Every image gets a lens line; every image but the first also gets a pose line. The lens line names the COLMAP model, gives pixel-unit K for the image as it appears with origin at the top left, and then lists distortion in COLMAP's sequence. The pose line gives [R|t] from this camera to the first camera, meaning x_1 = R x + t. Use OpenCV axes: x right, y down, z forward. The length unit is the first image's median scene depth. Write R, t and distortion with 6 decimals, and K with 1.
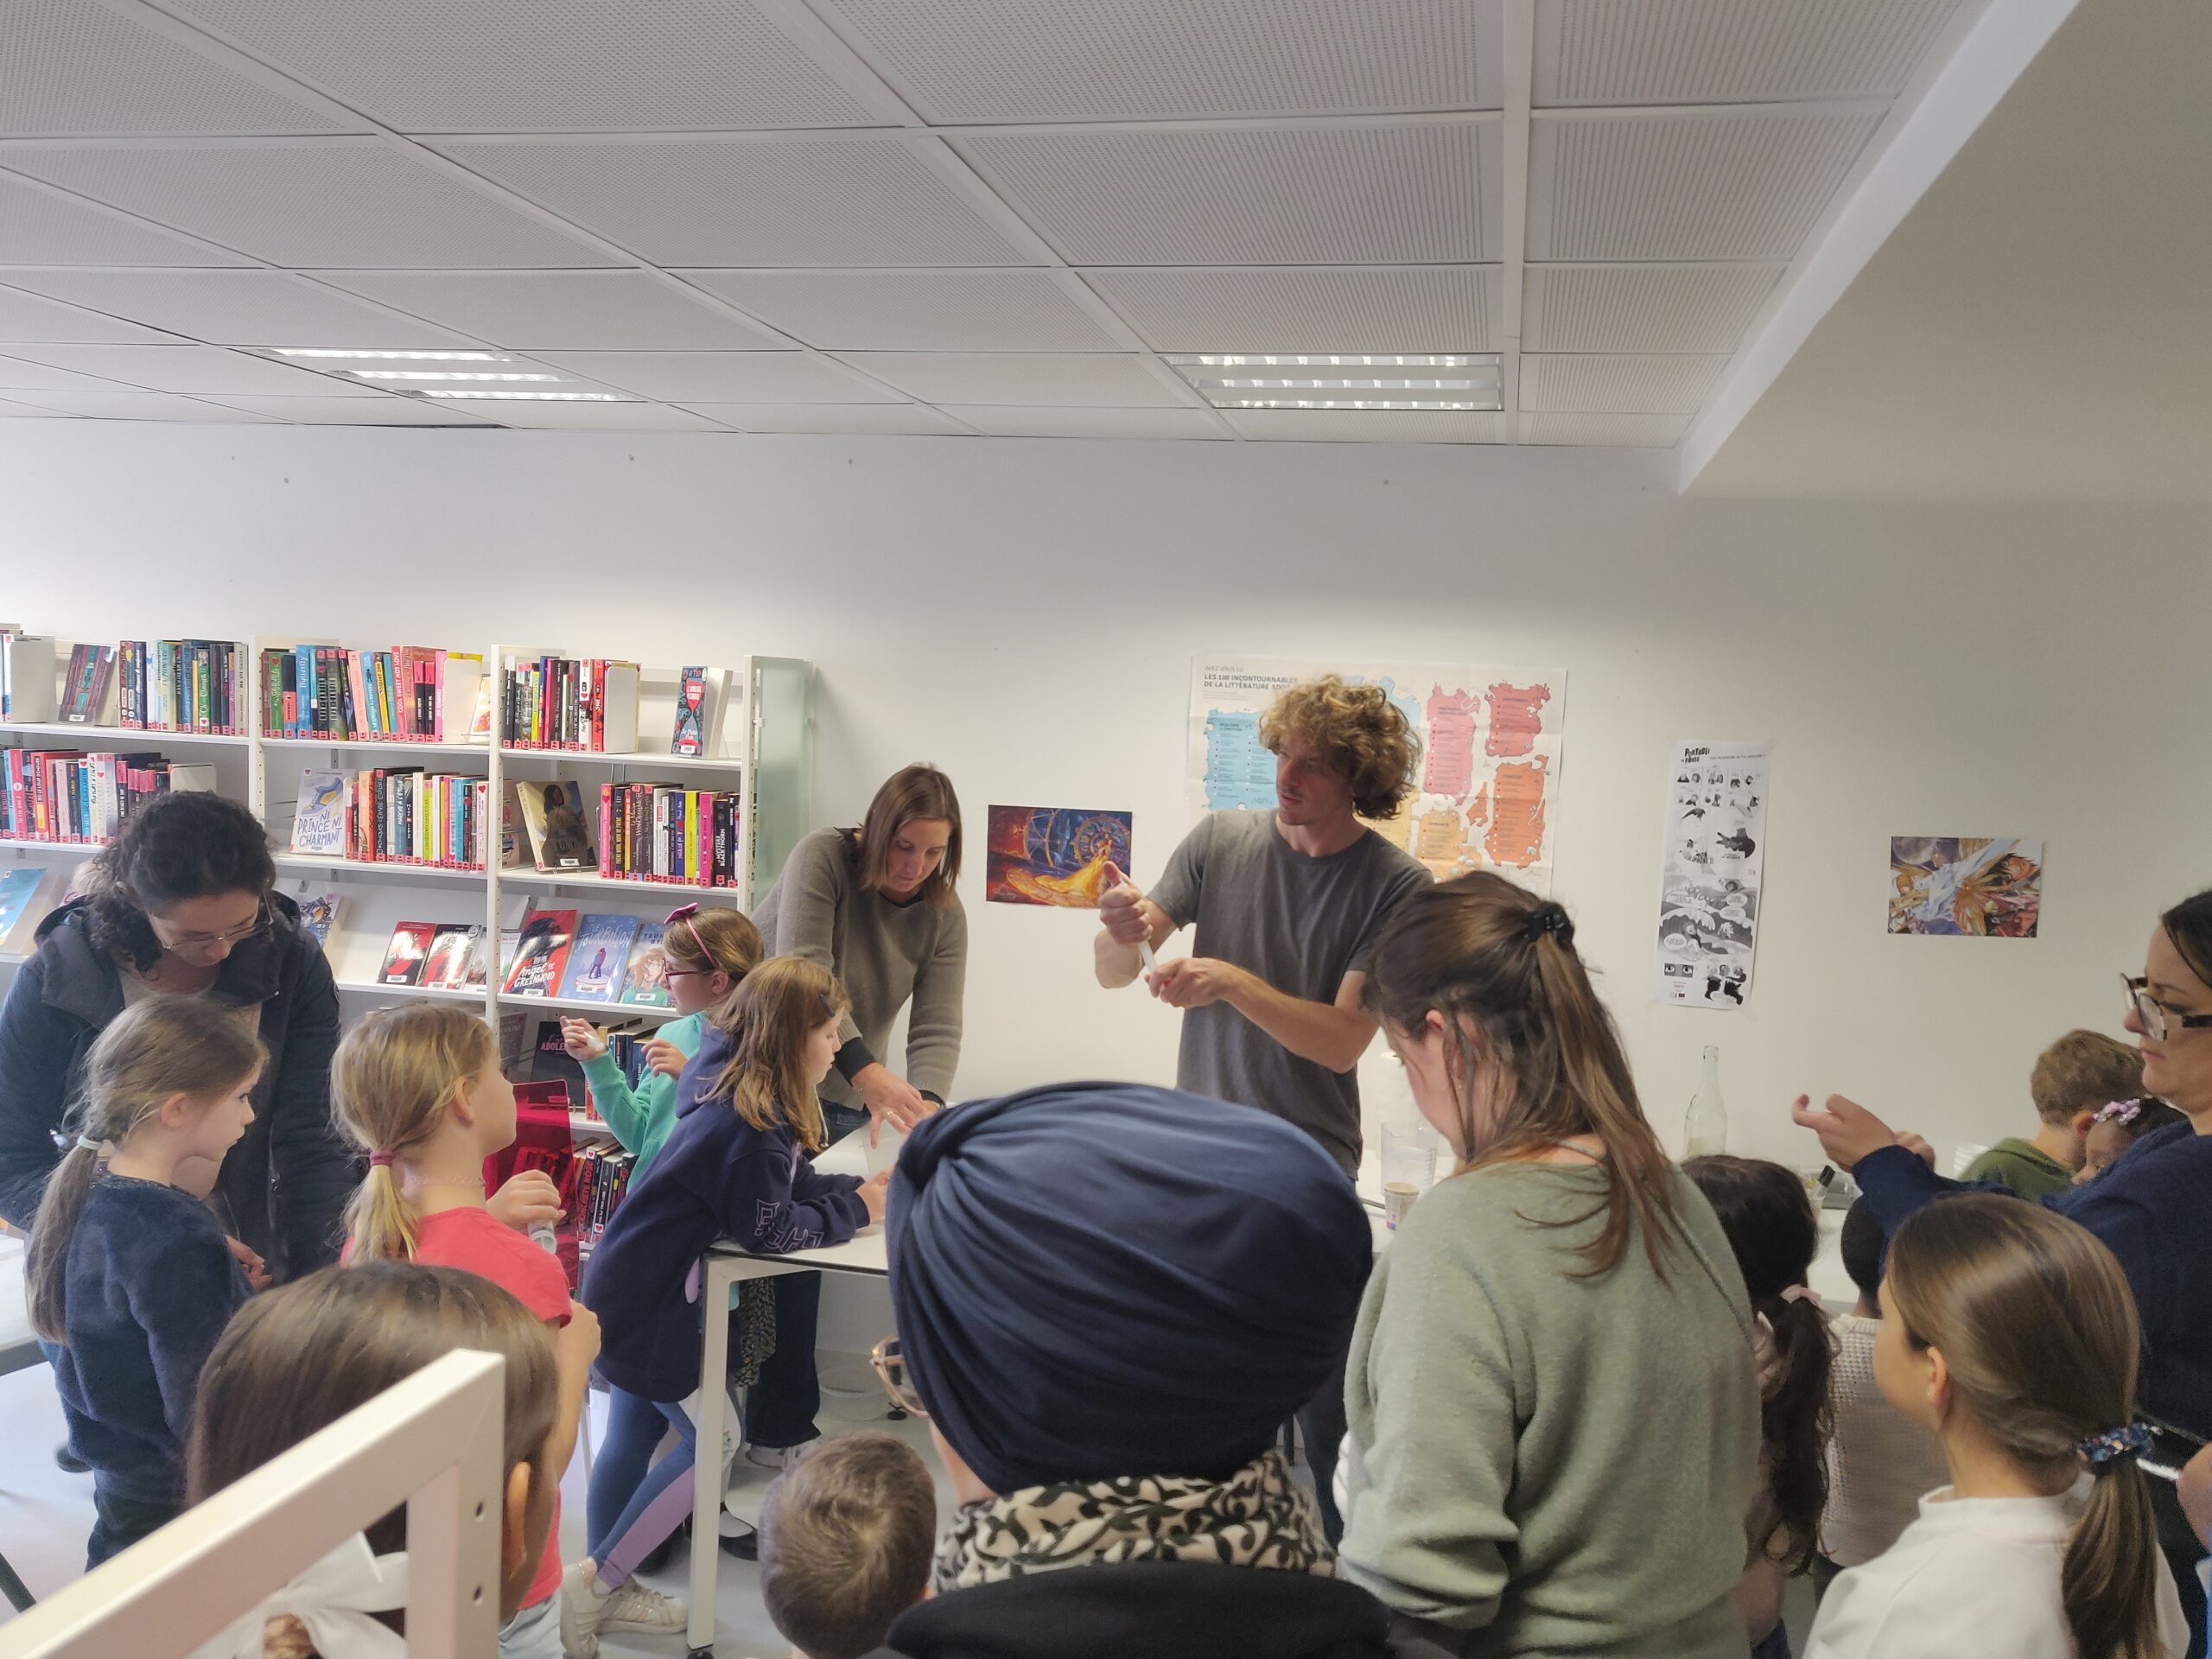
lens RADIAL K [[1740.3, 0, 1112.3], [0, 1740.3, 827.8], [0, 0, 1]] dist [0.008344, 0.017083]
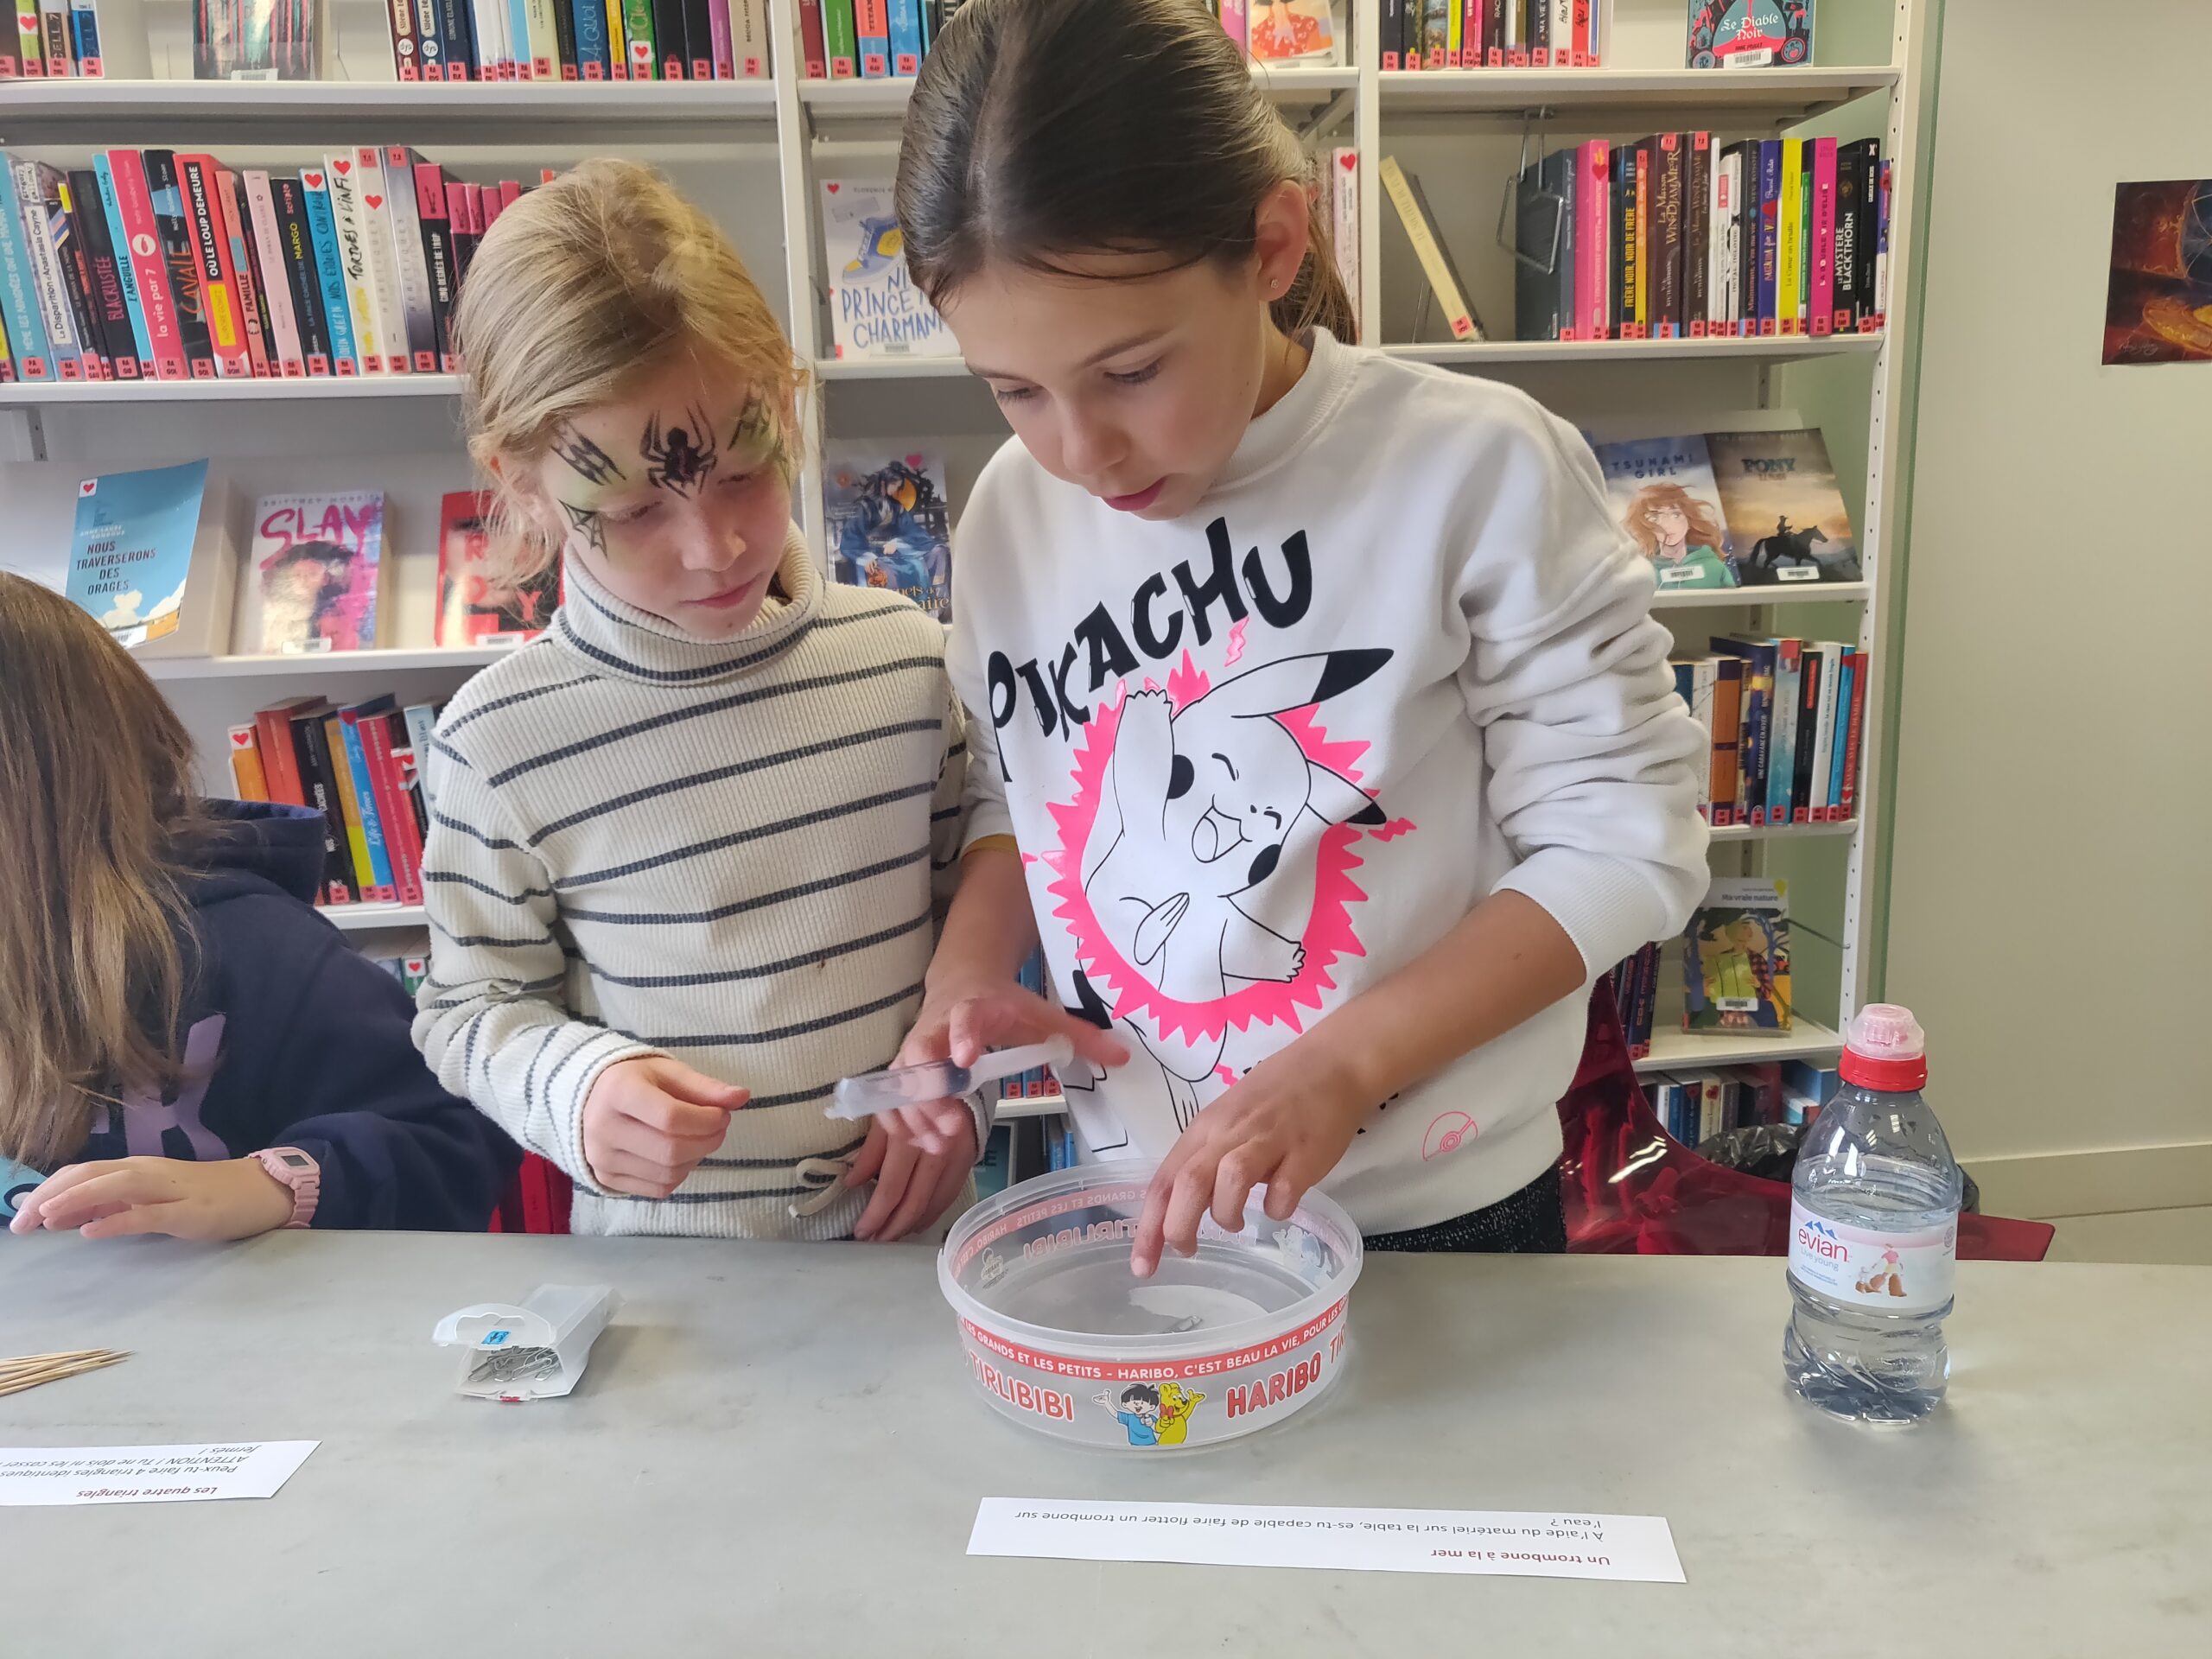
lens RADIAL K [[1740.3, 0, 1106.9], [0, 1740.3, 836.0], [0, 0, 1]] dist [0.008344, 0.017083]
pose [[0.949060, -0.135583, 0.284432, -0.571439], [0.096381, 0.984337, 0.147620, 0.079219], [-0.299992, -0.112687, 0.947263, 0.543825]]
